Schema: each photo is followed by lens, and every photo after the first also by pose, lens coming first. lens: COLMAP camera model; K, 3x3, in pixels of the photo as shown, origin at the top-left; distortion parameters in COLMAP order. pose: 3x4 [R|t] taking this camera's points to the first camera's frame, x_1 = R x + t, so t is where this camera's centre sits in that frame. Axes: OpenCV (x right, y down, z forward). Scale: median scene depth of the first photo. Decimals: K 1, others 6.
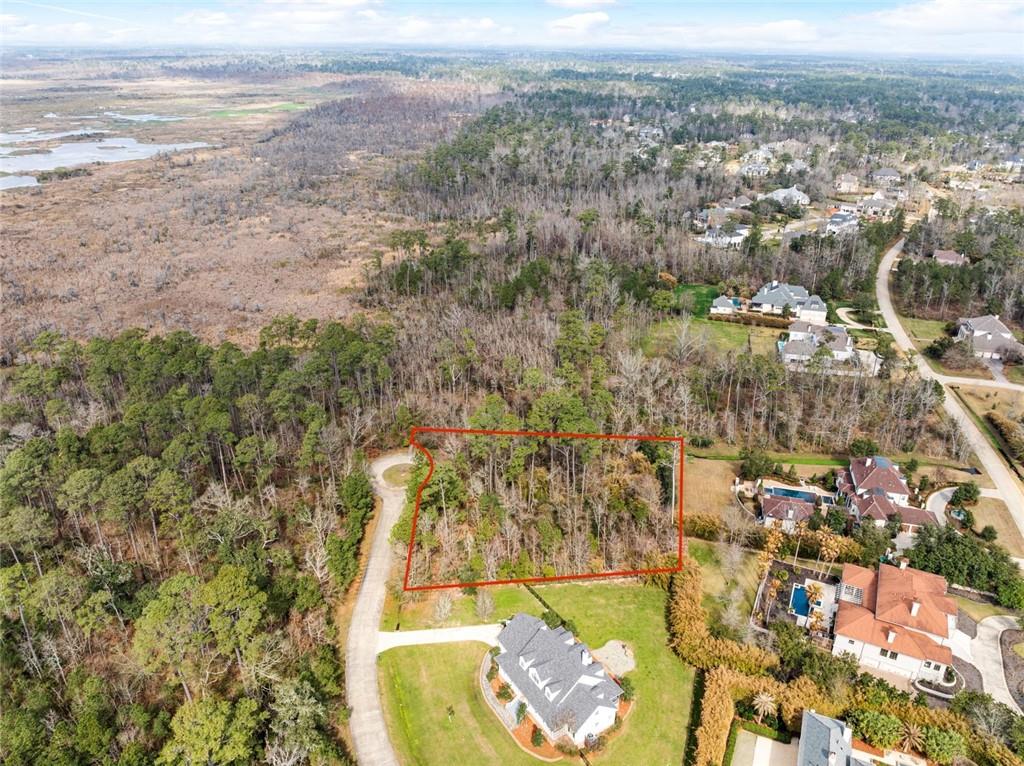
lens RADIAL K [[725.5, 0, 512.0], [0, 725.5, 383.0], [0, 0, 1]] dist [-0.031814, 0.000139]
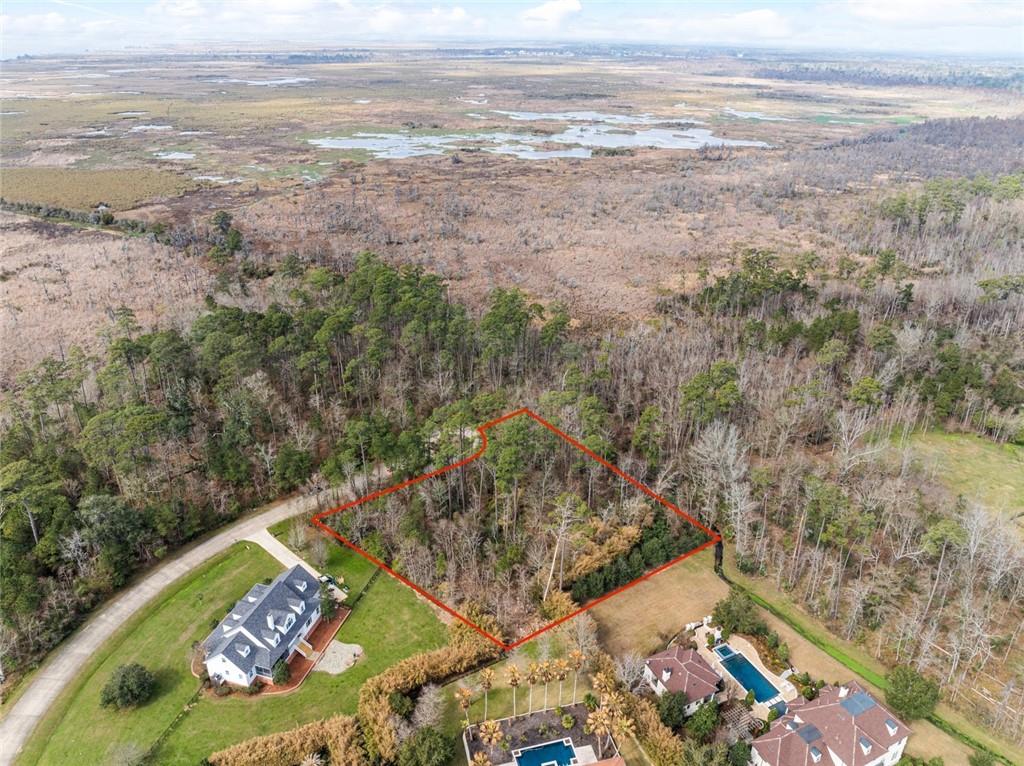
lens RADIAL K [[725.5, 0, 512.0], [0, 725.5, 383.0], [0, 0, 1]] dist [-0.031814, 0.000139]
pose [[0.661209, 0.326164, -0.675588, 0.760306], [-0.329754, 0.935242, 0.128785, -0.156600], [0.673843, 0.137624, 0.725944, 0.356226]]
